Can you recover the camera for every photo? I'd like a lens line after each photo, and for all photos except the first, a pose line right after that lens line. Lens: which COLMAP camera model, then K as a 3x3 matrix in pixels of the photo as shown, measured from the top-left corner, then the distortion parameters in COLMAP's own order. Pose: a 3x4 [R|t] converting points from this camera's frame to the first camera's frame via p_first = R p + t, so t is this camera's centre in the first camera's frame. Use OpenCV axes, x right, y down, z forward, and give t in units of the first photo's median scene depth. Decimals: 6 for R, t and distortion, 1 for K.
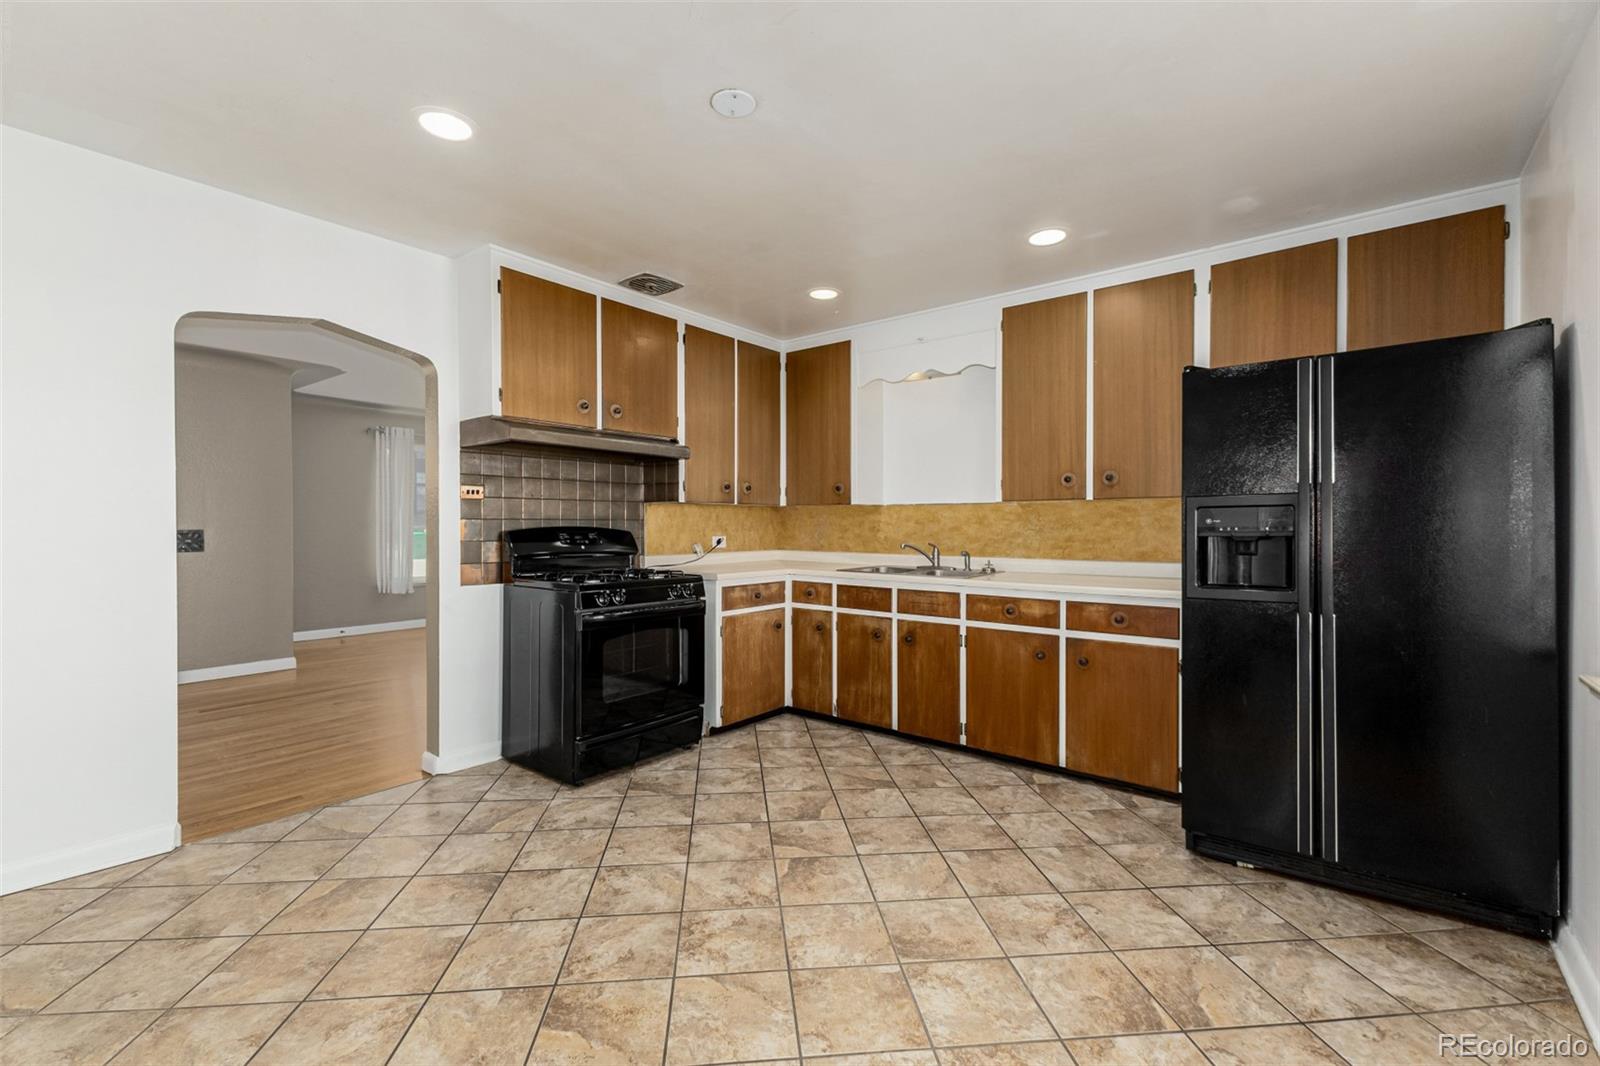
lens RADIAL K [[687.7, 0, 794.5], [0, 687.7, 528.5], [0, 0, 1]] dist [0.000211, -0.000123]
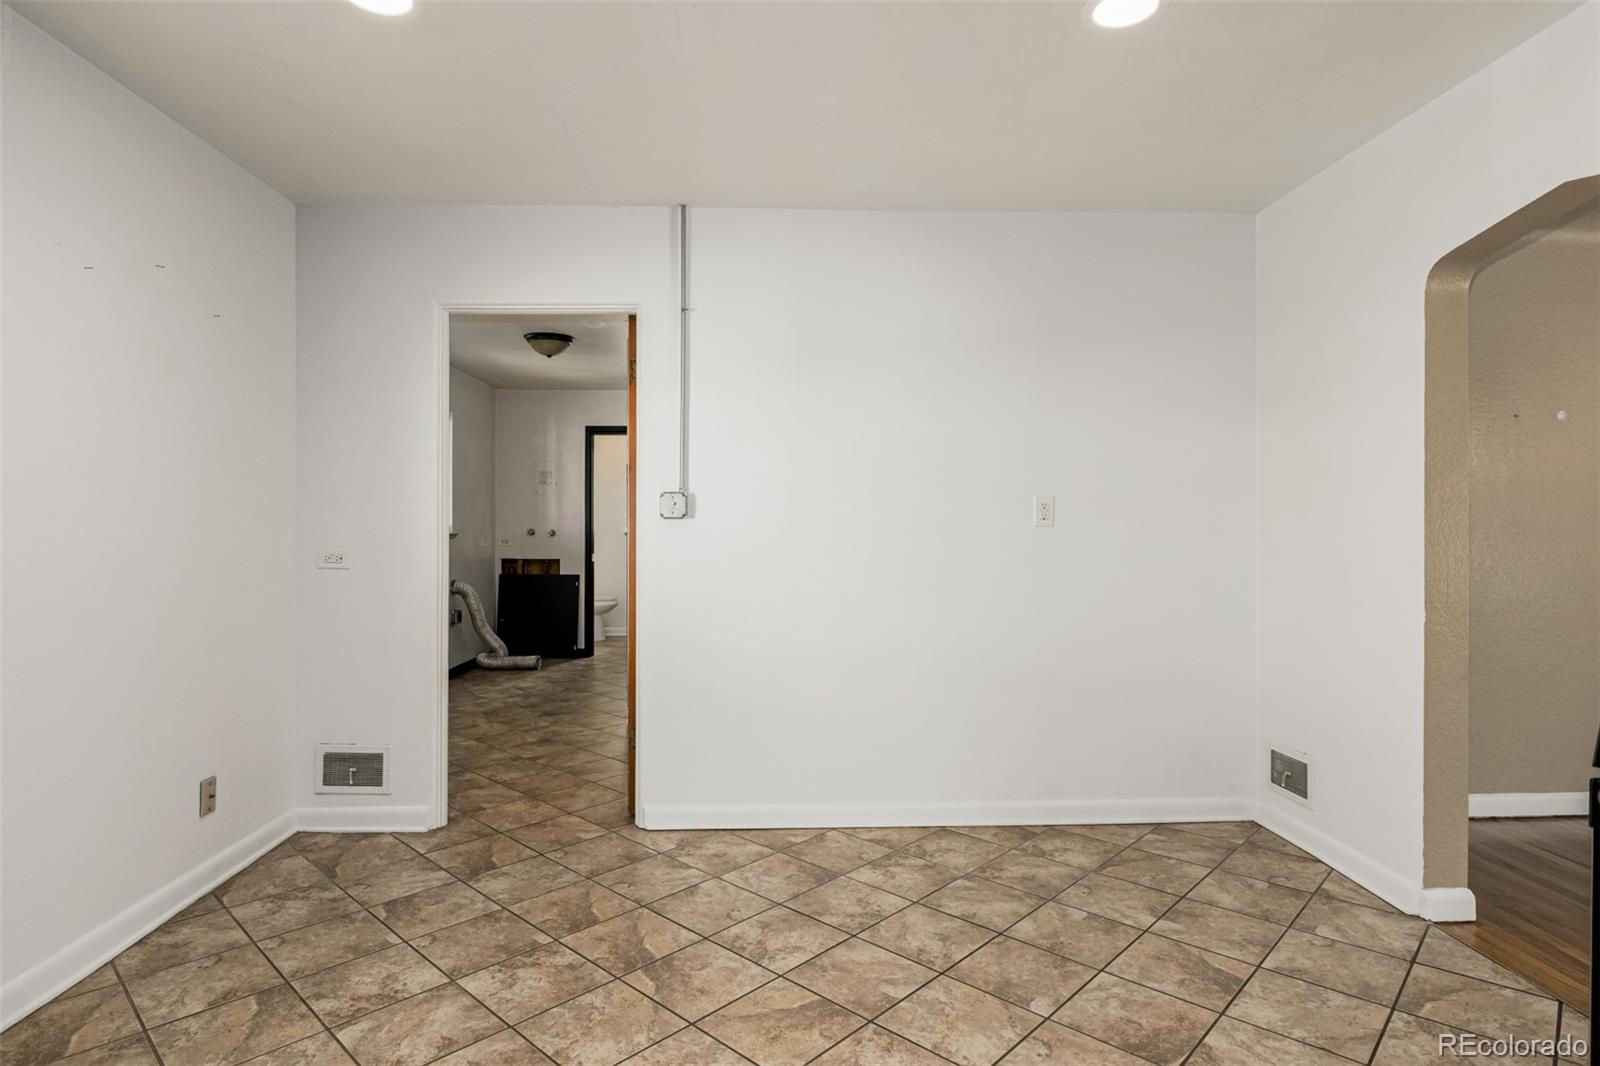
lens RADIAL K [[854.9, 0, 800.0], [0, 854.9, 533.0], [0, 0, 1]] dist [-0.001239, -0.000339]
pose [[-0.750902, 0.003054, -0.660406, 0.234409], [-0.003740, 0.999954, 0.008877, -0.003768], [0.660403, 0.009136, -0.750856, 0.868933]]
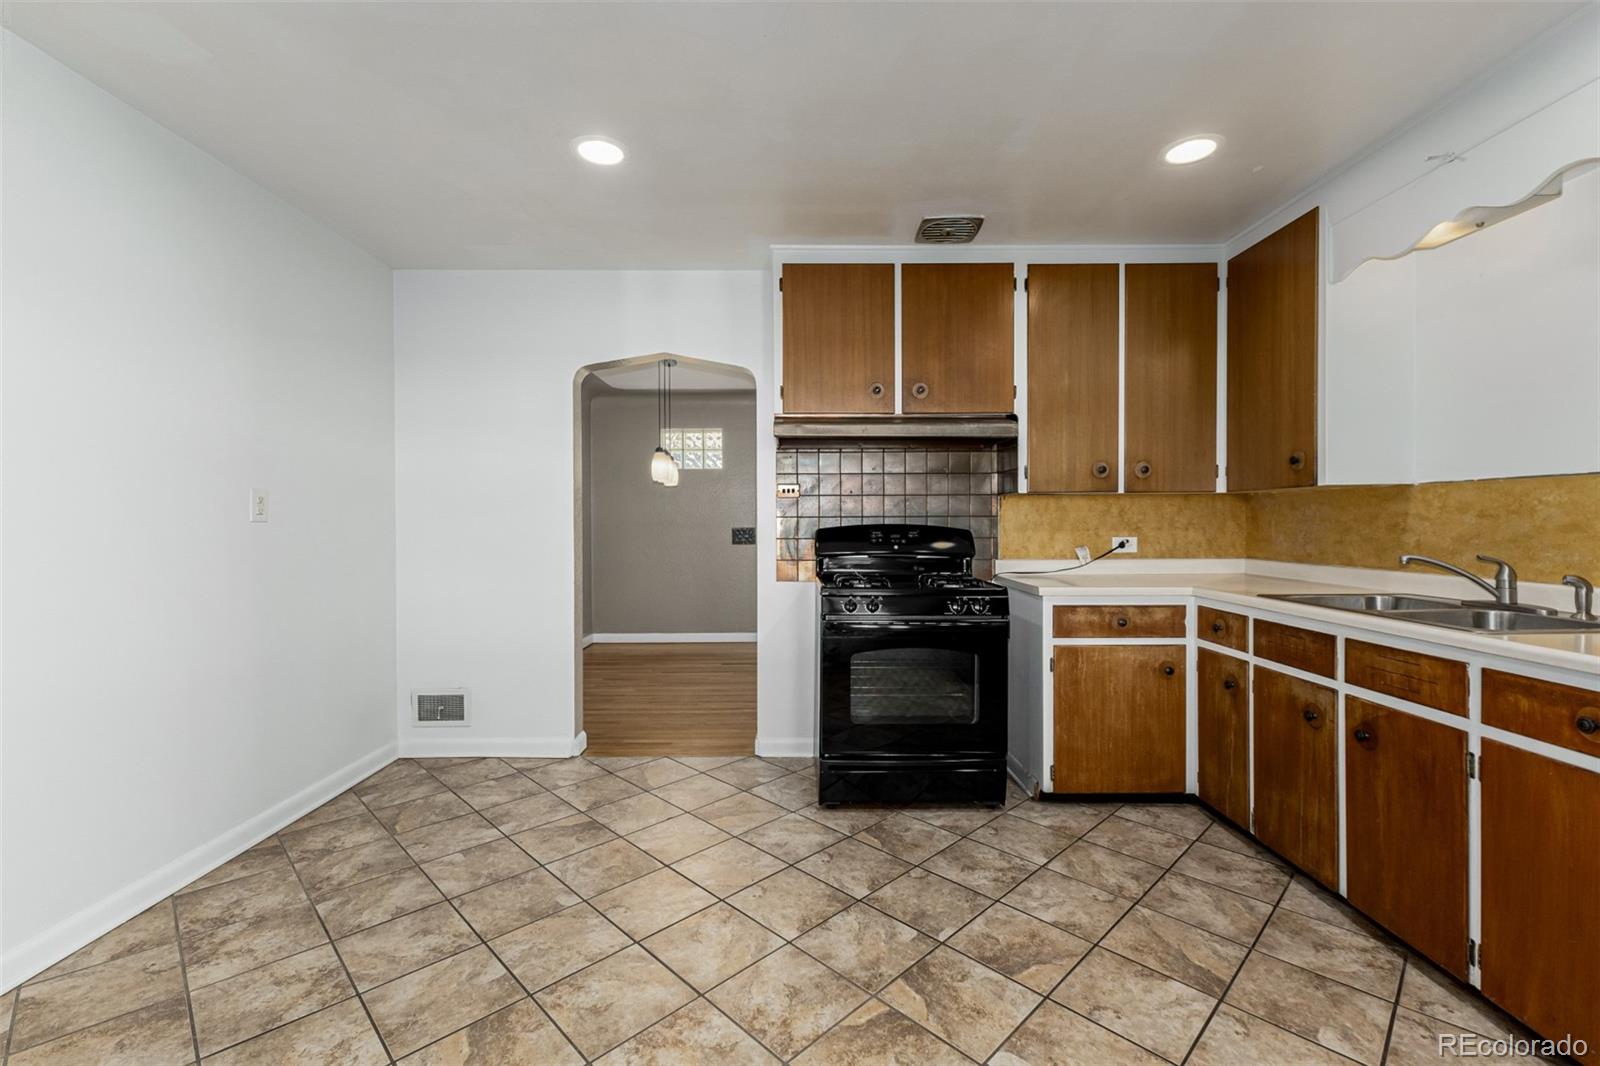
lens RADIAL K [[683.3, 0, 787.7], [0, 683.3, 528.6], [0, 0, 1]] dist [0.003013, -0.000310]
pose [[0.623378, 0.002971, -0.781915, 0.305124], [-0.001316, 0.999995, 0.002750, 0.000735], [0.781920, -0.000685, 0.623379, 0.329291]]
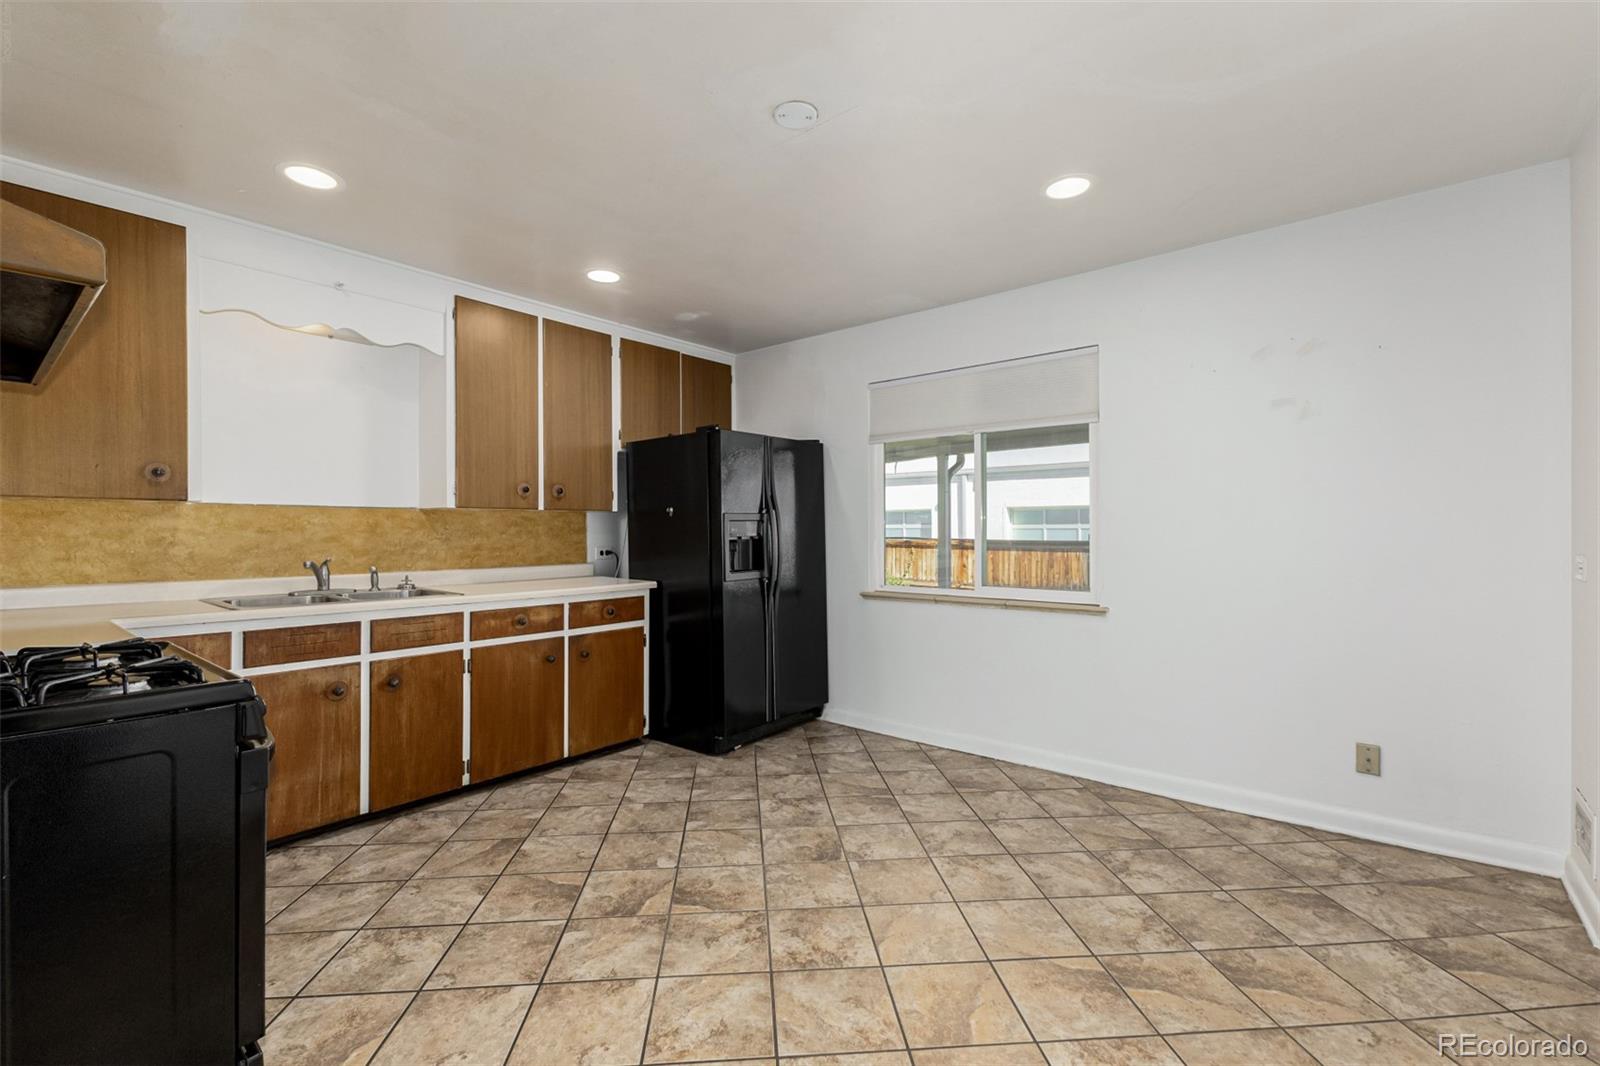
lens RADIAL K [[687.7, 0, 794.5], [0, 687.7, 528.5], [0, 0, 1]] dist [0.000211, -0.000123]
pose [[0.013067, 0.001322, 0.999914, -0.602192], [0.007287, 0.999972, -0.001417, -0.007676], [-0.999888, 0.007305, 0.013057, 0.546626]]
